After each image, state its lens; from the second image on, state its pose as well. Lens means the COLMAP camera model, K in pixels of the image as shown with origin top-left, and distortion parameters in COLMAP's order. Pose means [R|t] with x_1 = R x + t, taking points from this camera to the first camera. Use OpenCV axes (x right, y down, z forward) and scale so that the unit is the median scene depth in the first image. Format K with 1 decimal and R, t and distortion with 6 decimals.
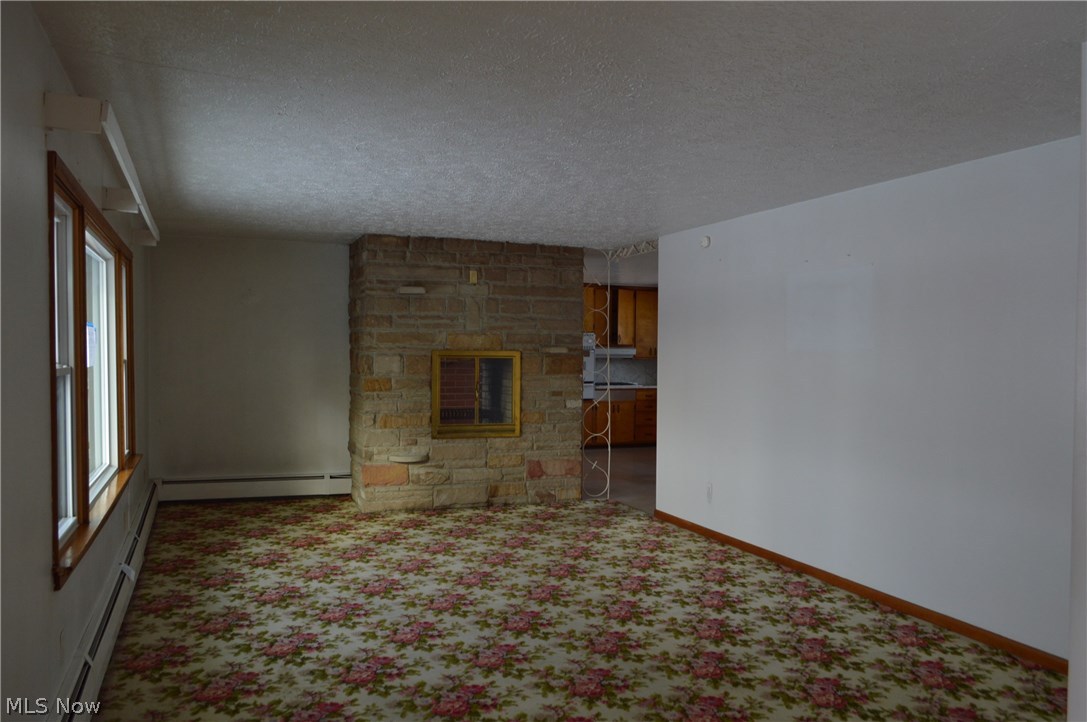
lens RADIAL K [[870.7, 0, 547.1], [0, 870.7, 372.6], [0, 0, 1]] dist [-0.006664, -0.001182]
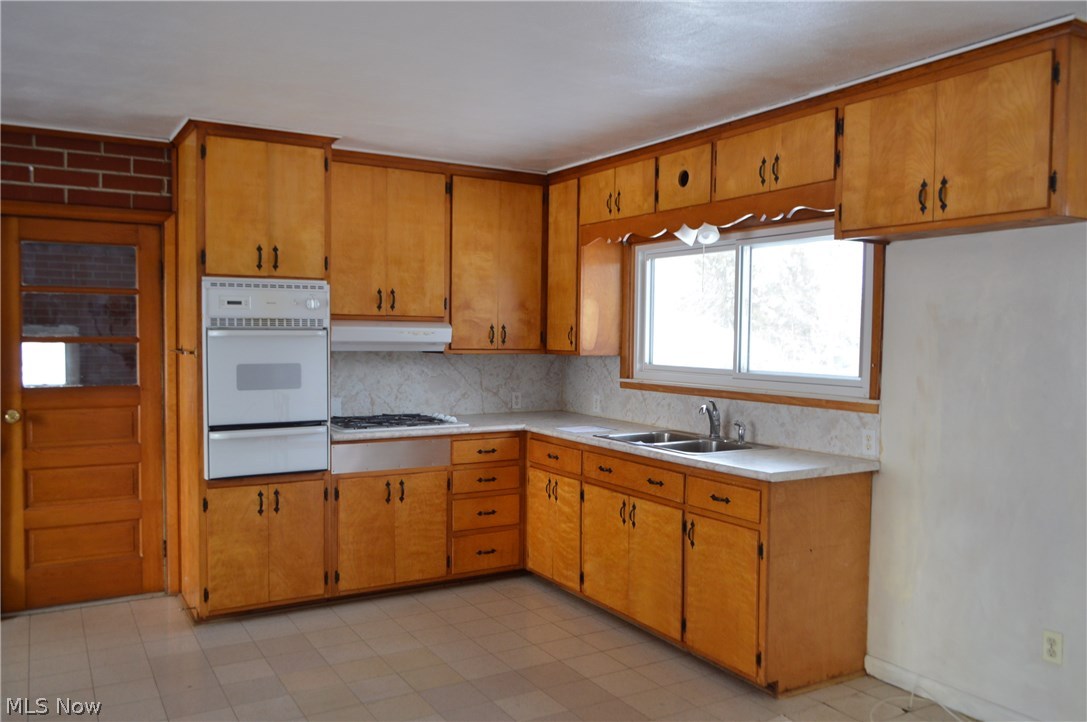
lens RADIAL K [[870.7, 0, 547.1], [0, 870.7, 372.6], [0, 0, 1]] dist [-0.006664, -0.001182]
pose [[0.987519, -0.007409, 0.157324, 0.136750], [0.004271, 0.999785, 0.020275, -0.024532], [-0.157440, -0.019350, 0.987339, 1.017655]]
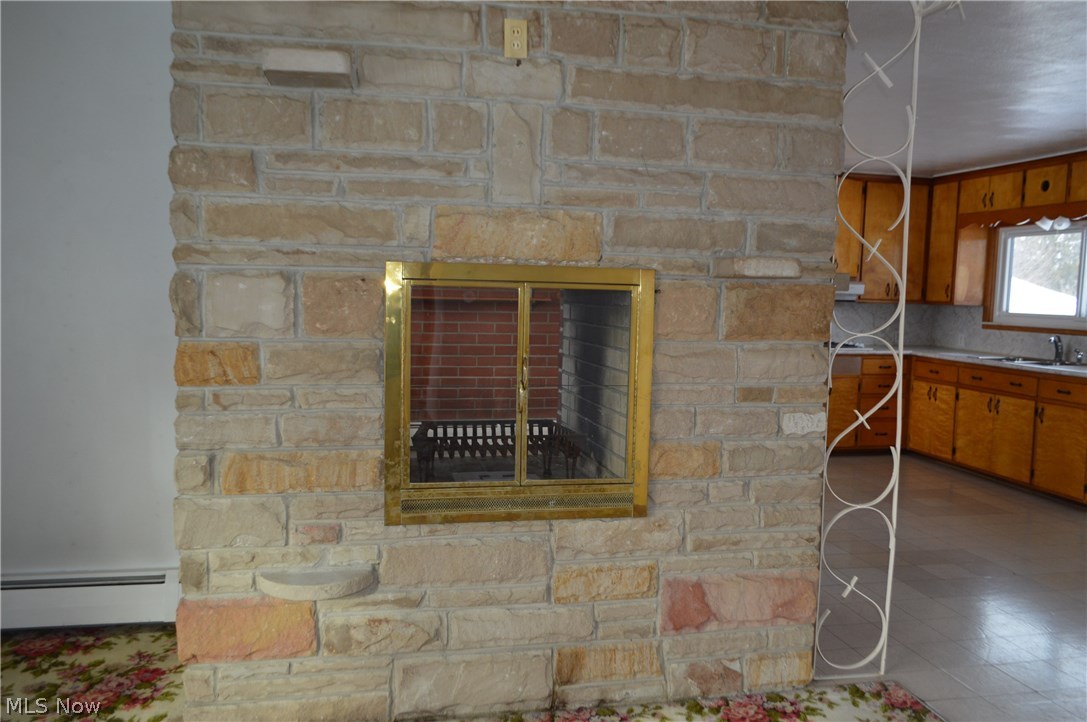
lens RADIAL K [[870.7, 0, 547.1], [0, 870.7, 372.6], [0, 0, 1]] dist [-0.006664, -0.001182]
pose [[0.986983, 0.027845, -0.158397, -0.017378], [-0.017296, 0.997563, 0.067593, -0.007182], [0.159893, -0.063973, 0.985059, 0.661194]]
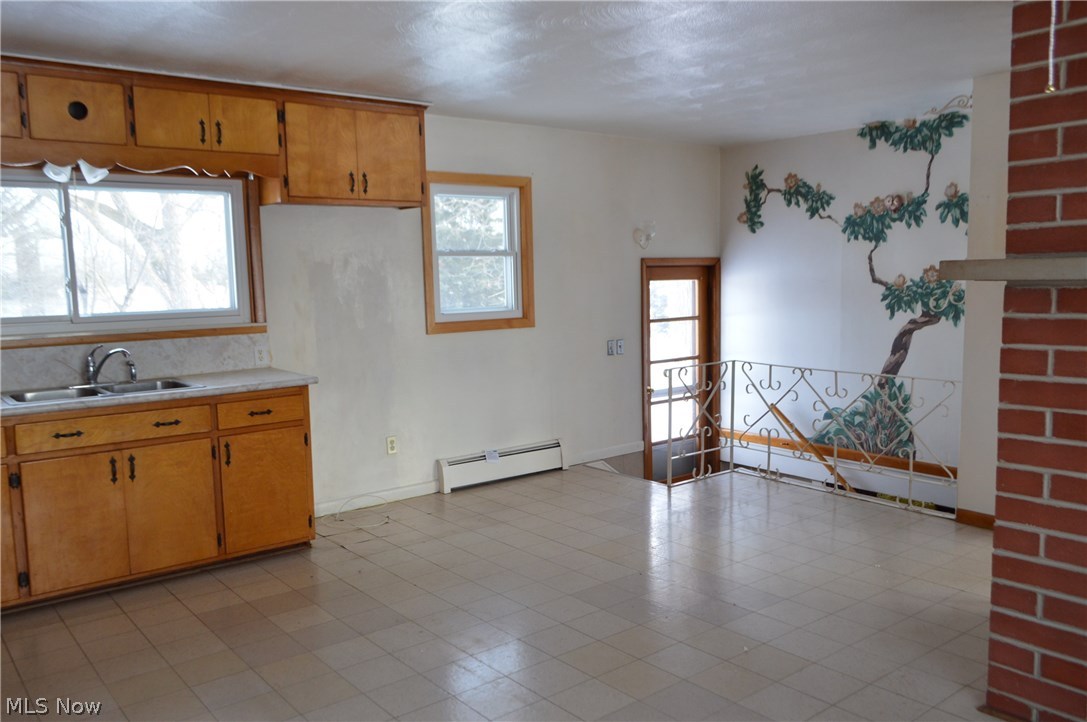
lens RADIAL K [[870.7, 0, 547.1], [0, 870.7, 372.6], [0, 0, 1]] dist [-0.006664, -0.001182]
pose [[-0.297769, -0.115234, 0.947657, -0.268045], [0.043160, 0.990048, 0.133950, -0.038761], [-0.953662, 0.080787, -0.289832, 1.436327]]
